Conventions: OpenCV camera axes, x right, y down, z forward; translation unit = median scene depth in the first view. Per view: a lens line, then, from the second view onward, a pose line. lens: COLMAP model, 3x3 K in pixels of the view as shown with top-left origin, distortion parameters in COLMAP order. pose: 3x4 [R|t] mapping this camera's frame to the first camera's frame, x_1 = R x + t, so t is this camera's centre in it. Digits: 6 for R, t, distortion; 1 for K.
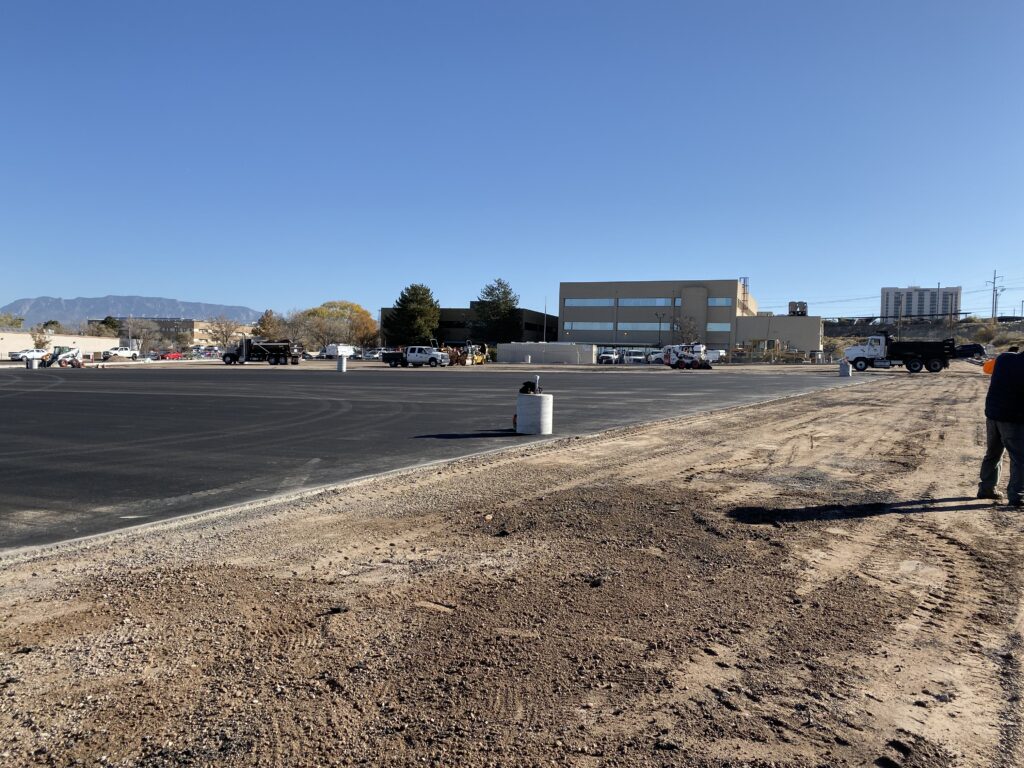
lens RADIAL K [[765.9, 0, 512.0], [0, 765.9, 384.0], [0, 0, 1]] dist [0.001657, -0.004240]
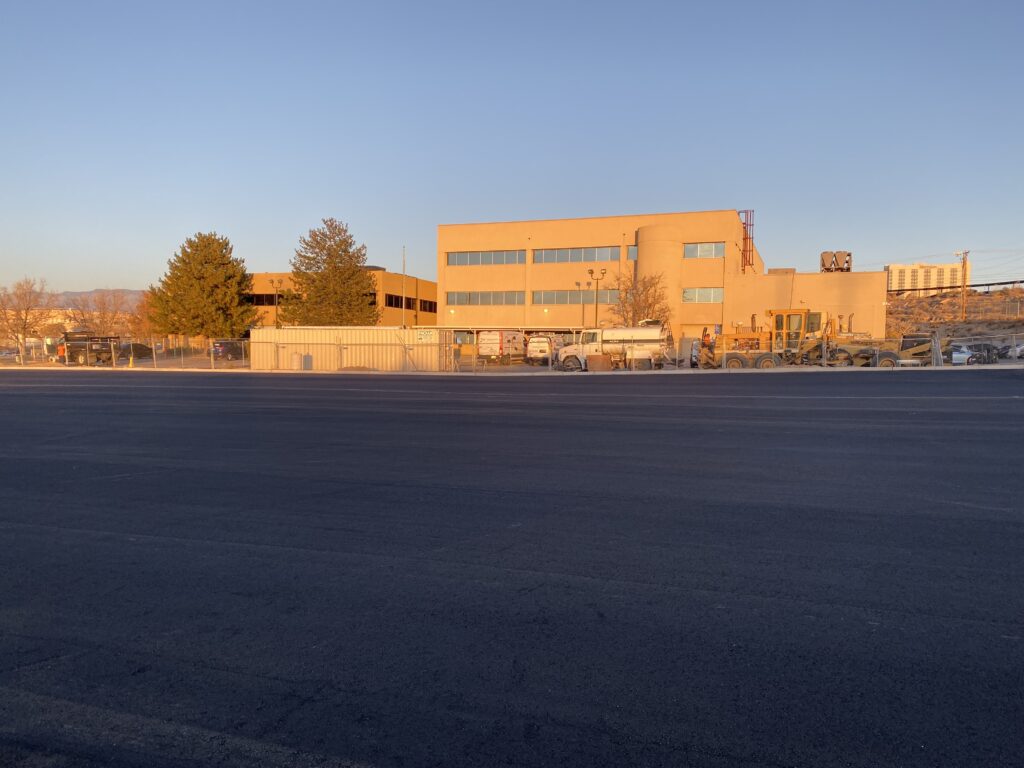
lens RADIAL K [[754.4, 0, 512.0], [0, 754.4, 384.0], [0, 0, 1]] dist [0.038856, -0.051523]
pose [[0.999809, -0.016610, -0.010286, 0.125054], [0.016822, 0.999641, 0.020871, -0.021052], [0.009935, -0.021040, 0.999729, 0.421975]]
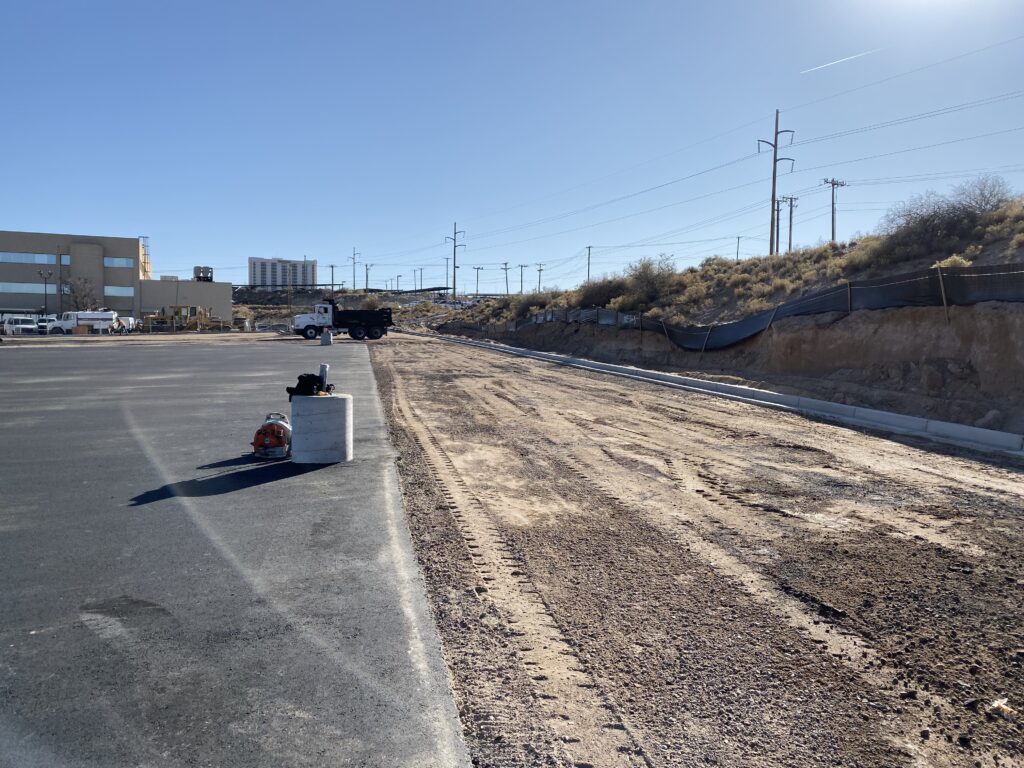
lens RADIAL K [[765.9, 0, 512.0], [0, 765.9, 384.0], [0, 0, 1]] dist [0.001657, -0.004240]
pose [[0.710484, -0.058124, 0.701309, -0.033191], [0.028008, 0.998129, 0.054349, -0.002853], [-0.703156, -0.018972, 0.710782, 0.052924]]
